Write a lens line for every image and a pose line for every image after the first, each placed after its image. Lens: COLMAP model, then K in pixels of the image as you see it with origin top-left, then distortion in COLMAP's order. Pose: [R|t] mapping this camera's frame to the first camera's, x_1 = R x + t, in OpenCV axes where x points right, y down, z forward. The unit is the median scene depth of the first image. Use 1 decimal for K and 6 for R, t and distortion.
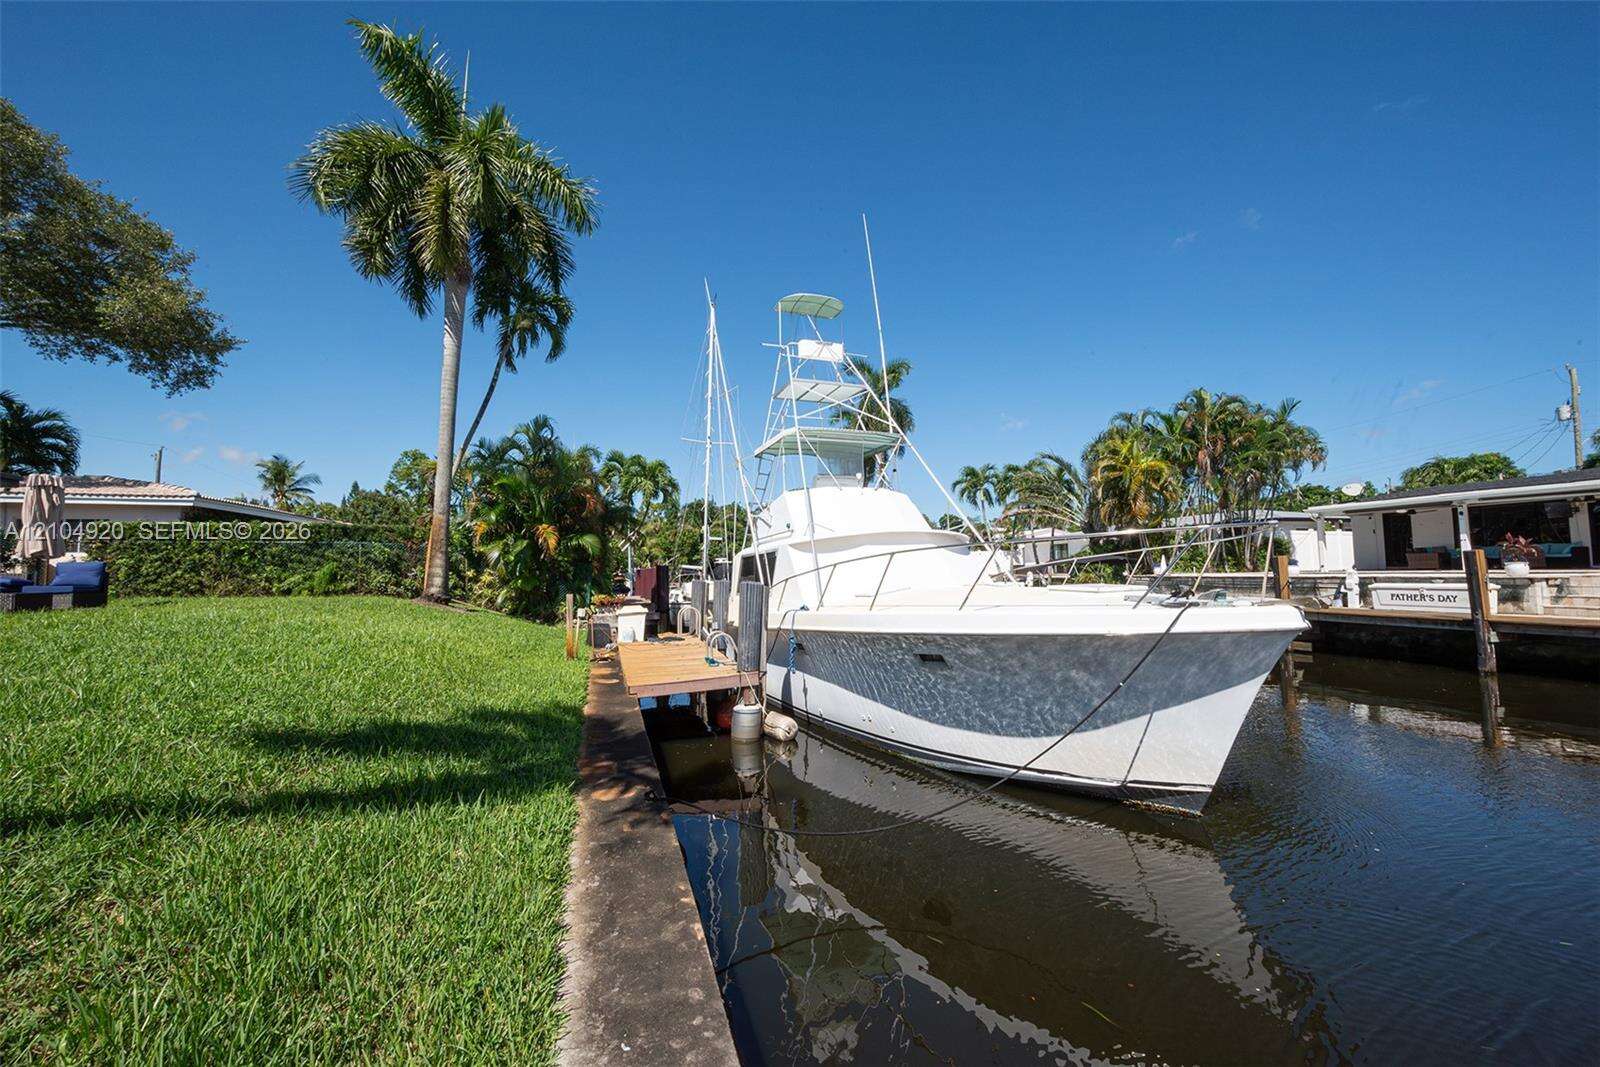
lens RADIAL K [[641.3, 0, 800.7], [0, 641.3, 537.5], [0, 0, 1]] dist [-0.007907, 0.000592]
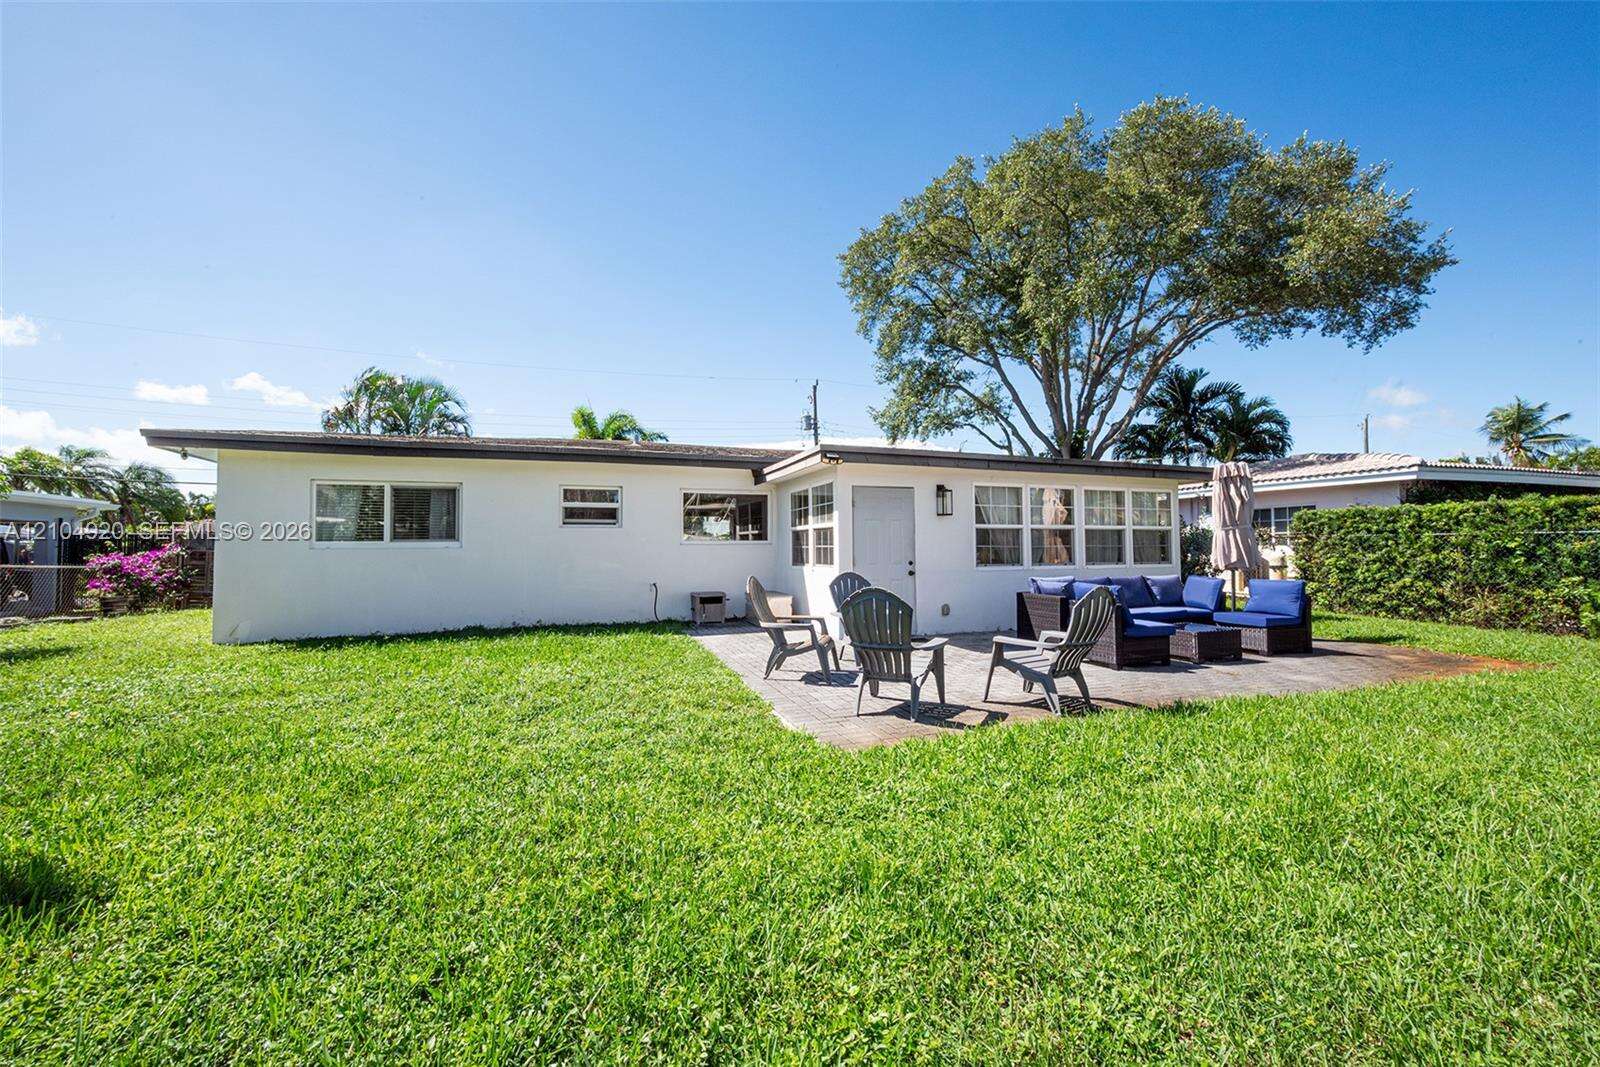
lens RADIAL K [[641.3, 0, 800.7], [0, 641.3, 519.1], [0, 0, 1]] dist [-0.007907, 0.000592]
pose [[0.049111, -0.035852, -0.998150, -0.320321], [0.061910, 0.997543, -0.032784, -0.027138], [0.996873, -0.060185, 0.051210, 0.316599]]
